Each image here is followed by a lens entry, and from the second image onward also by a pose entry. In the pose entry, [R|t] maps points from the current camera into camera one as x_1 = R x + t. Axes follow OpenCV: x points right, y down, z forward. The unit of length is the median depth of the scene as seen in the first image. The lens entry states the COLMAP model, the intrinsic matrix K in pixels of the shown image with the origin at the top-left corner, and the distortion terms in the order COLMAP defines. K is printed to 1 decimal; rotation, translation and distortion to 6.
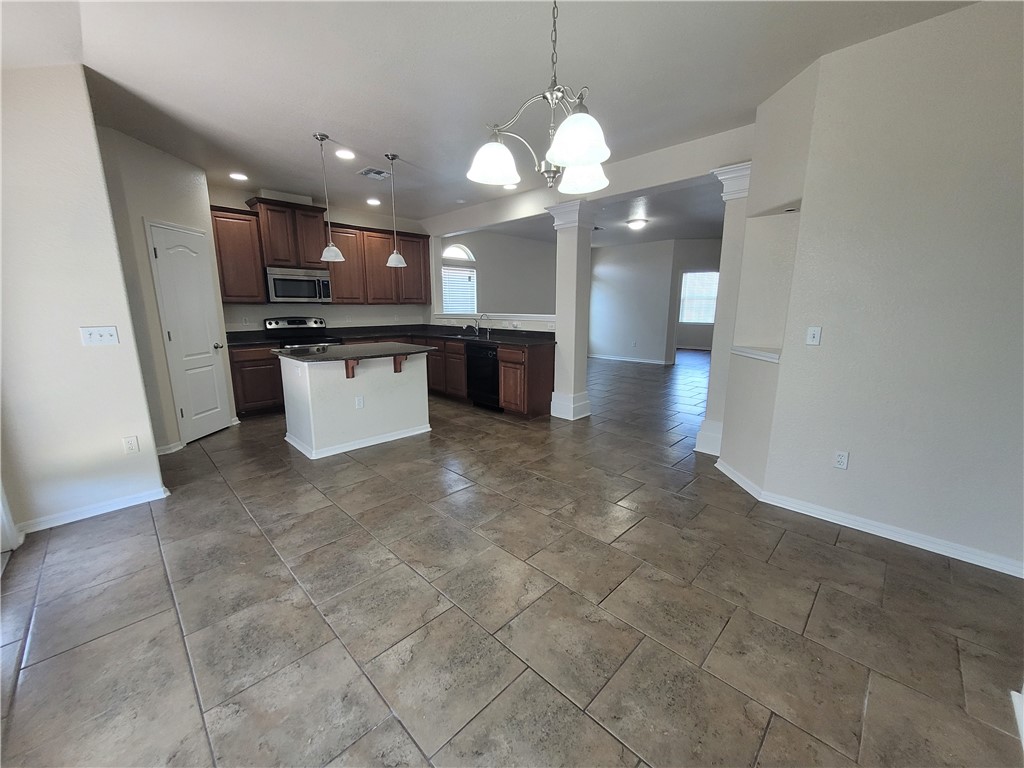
lens RADIAL K [[403.0, 0, 506.8], [0, 403.0, 386.3], [0, 0, 1]] dist [0.001203, -0.000614]
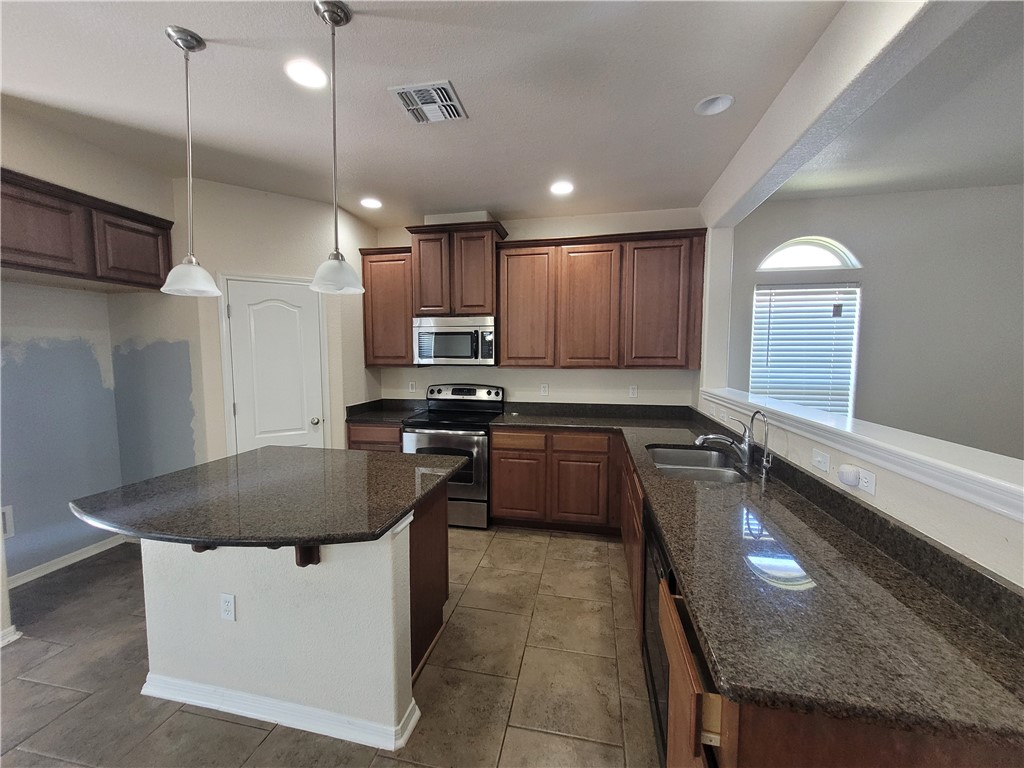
lens RADIAL K [[403.0, 0, 506.8], [0, 403.0, 386.3], [0, 0, 1]] dist [0.001203, -0.000614]
pose [[0.557009, 0.072211, -0.827361, 0.100626], [-0.162685, 0.986400, -0.023434, -0.159259], [0.814417, 0.147652, 0.561181, 0.647692]]
